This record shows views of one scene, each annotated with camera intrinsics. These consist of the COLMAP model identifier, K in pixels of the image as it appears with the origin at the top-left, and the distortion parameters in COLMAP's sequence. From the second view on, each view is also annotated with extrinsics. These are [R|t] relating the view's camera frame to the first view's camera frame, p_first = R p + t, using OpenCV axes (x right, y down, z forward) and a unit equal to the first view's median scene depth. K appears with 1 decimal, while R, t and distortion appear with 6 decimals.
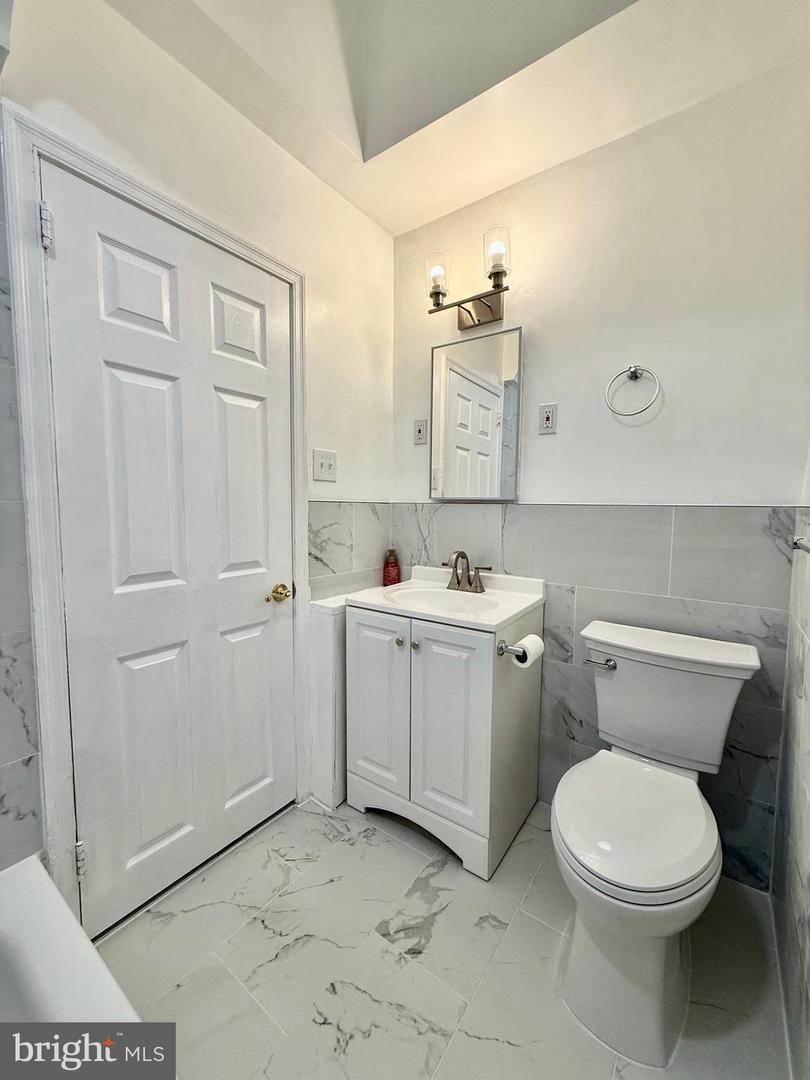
lens RADIAL K [[434.2, 0, 406.8], [0, 434.2, 537.9], [0, 0, 1]] dist [0.001980, 0.000213]
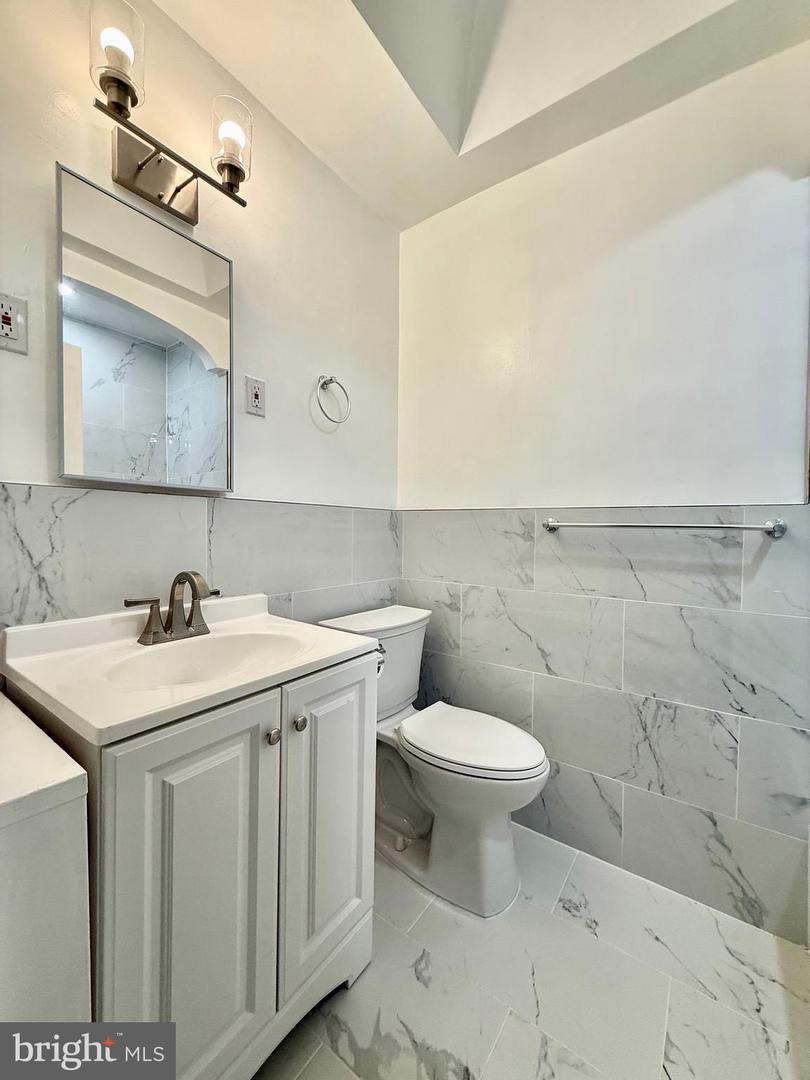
lens RADIAL K [[434.2, 0, 406.8], [0, 434.2, 537.9], [0, 0, 1]] dist [0.001980, 0.000213]
pose [[-0.007152, -0.031610, 0.999475, -0.499685], [0.066806, 0.997252, 0.032018, -0.015588], [-0.997740, 0.067000, -0.005020, 0.734098]]
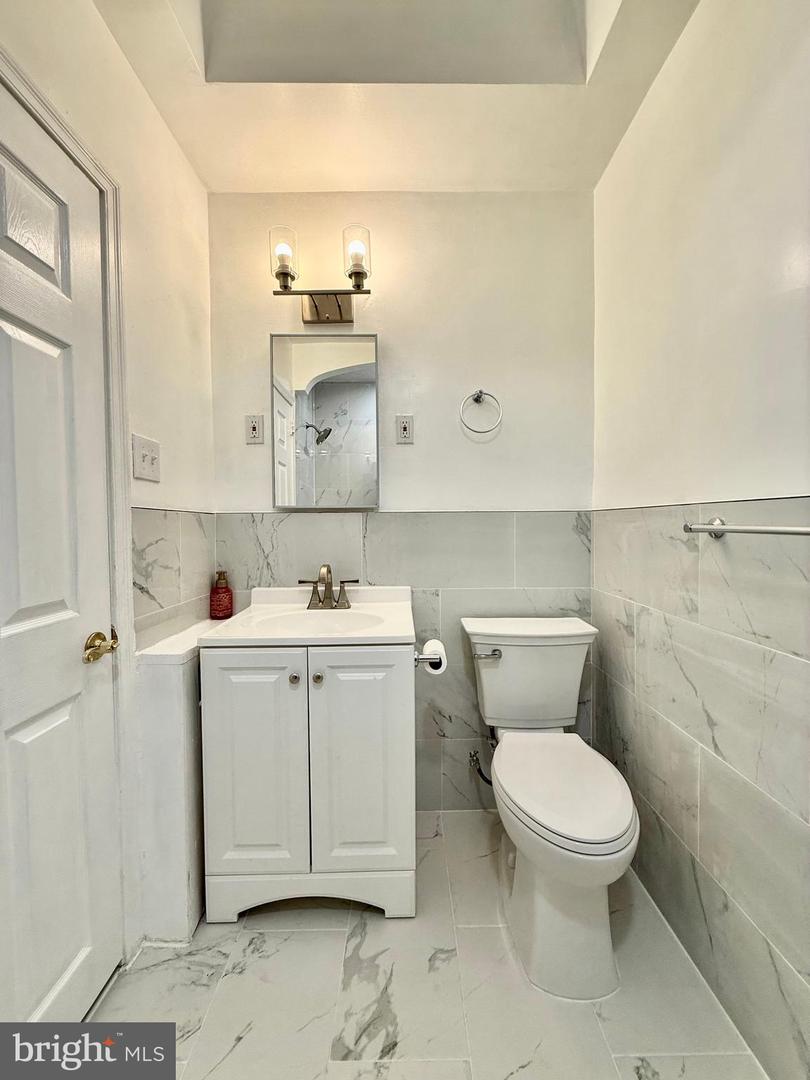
lens RADIAL K [[434.2, 0, 406.8], [0, 434.2, 537.9], [0, 0, 1]] dist [0.001980, 0.000213]
pose [[0.805160, -0.034830, 0.592034, -0.286416], [0.062570, 0.997691, -0.026399, 0.009945], [-0.589748, 0.058299, 0.805481, 0.184215]]
